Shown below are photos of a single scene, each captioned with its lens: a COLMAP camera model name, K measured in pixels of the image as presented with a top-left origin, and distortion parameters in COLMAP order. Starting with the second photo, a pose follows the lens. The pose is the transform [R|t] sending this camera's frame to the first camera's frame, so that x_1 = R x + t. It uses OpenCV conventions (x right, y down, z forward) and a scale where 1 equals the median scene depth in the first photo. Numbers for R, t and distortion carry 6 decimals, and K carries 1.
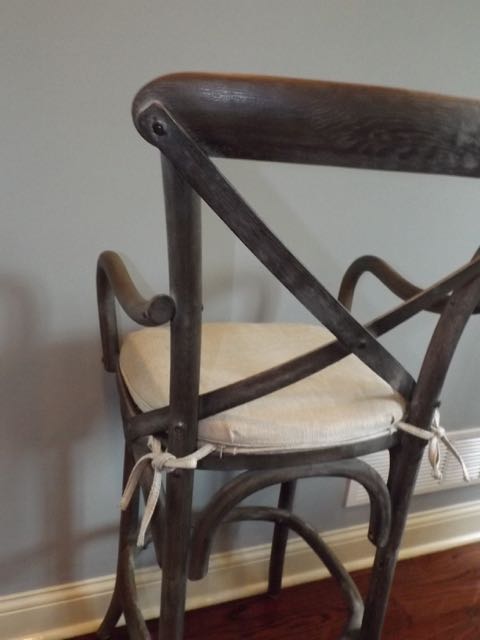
lens RADIAL K [[524.6, 0, 242.9], [0, 524.6, 325.9], [0, 0, 1]] dist [0.015521, -0.040689]
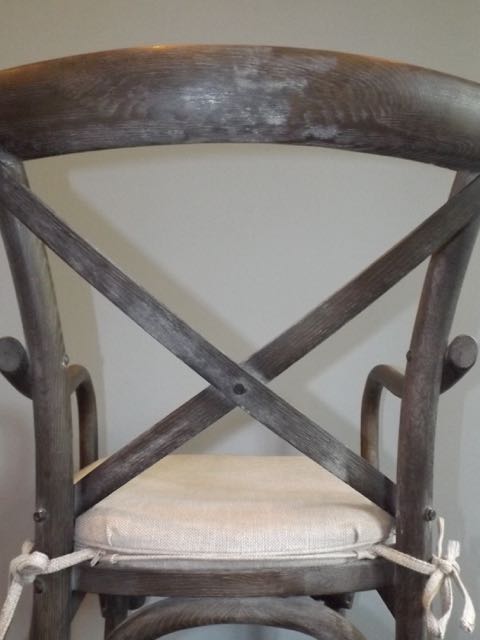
lens RADIAL K [[511.1, 0, 247.0], [0, 511.1, 322.9], [0, 0, 1]] dist [-0.005540, -0.001884]
pose [[0.954078, -0.111829, -0.277900, 0.387032], [-0.017823, 0.904870, -0.425315, 0.227948], [0.299026, 0.410737, 0.861324, 0.271788]]
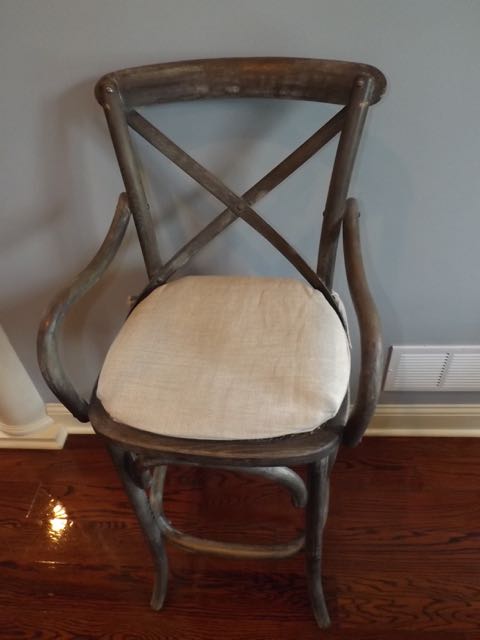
lens RADIAL K [[464.0, 0, 245.3], [0, 464.0, 323.4], [0, 0, 1]] dist [0.014980, -0.017510]
pose [[0.906401, 0.153909, -0.393381, 0.615874], [0.001419, 0.930146, 0.367186, -0.356142], [0.422416, -0.333376, 0.842867, 0.103909]]
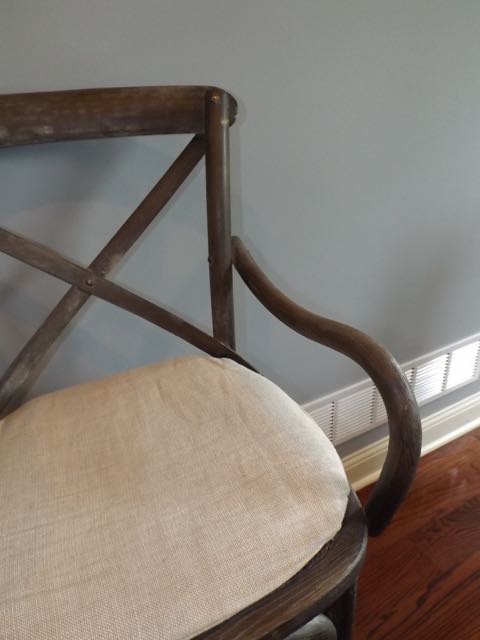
lens RADIAL K [[464.0, 0, 245.6], [0, 464.0, 323.3], [0, 0, 1]] dist [0.014980, -0.017510]
pose [[0.979629, -0.194447, 0.050168, 0.272952], [0.183320, 0.967915, 0.171856, -0.197381], [-0.081975, -0.159159, 0.983844, 0.343919]]
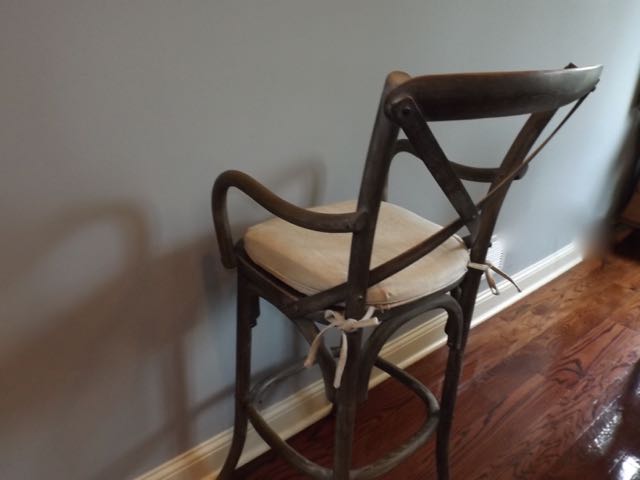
lens RADIAL K [[524.6, 0, 313.3], [0, 524.6, 249.6], [0, 0, 1]] dist [0.015521, -0.040689]
pose [[0.938602, -0.192503, 0.286302, -0.550271], [0.149666, 0.974899, 0.164840, -0.165107], [-0.310847, -0.111869, 0.943853, -0.237506]]
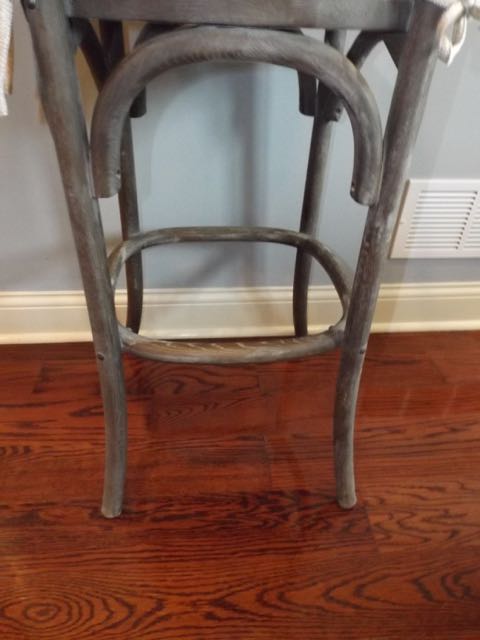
lens RADIAL K [[464.0, 0, 244.9], [0, 464.0, 323.2], [0, 0, 1]] dist [0.014980, -0.017510]
pose [[0.963895, 0.112362, -0.241414, 0.327908], [-0.037663, 0.955025, 0.294124, 0.466206], [0.263604, -0.274412, 0.924776, 0.355552]]
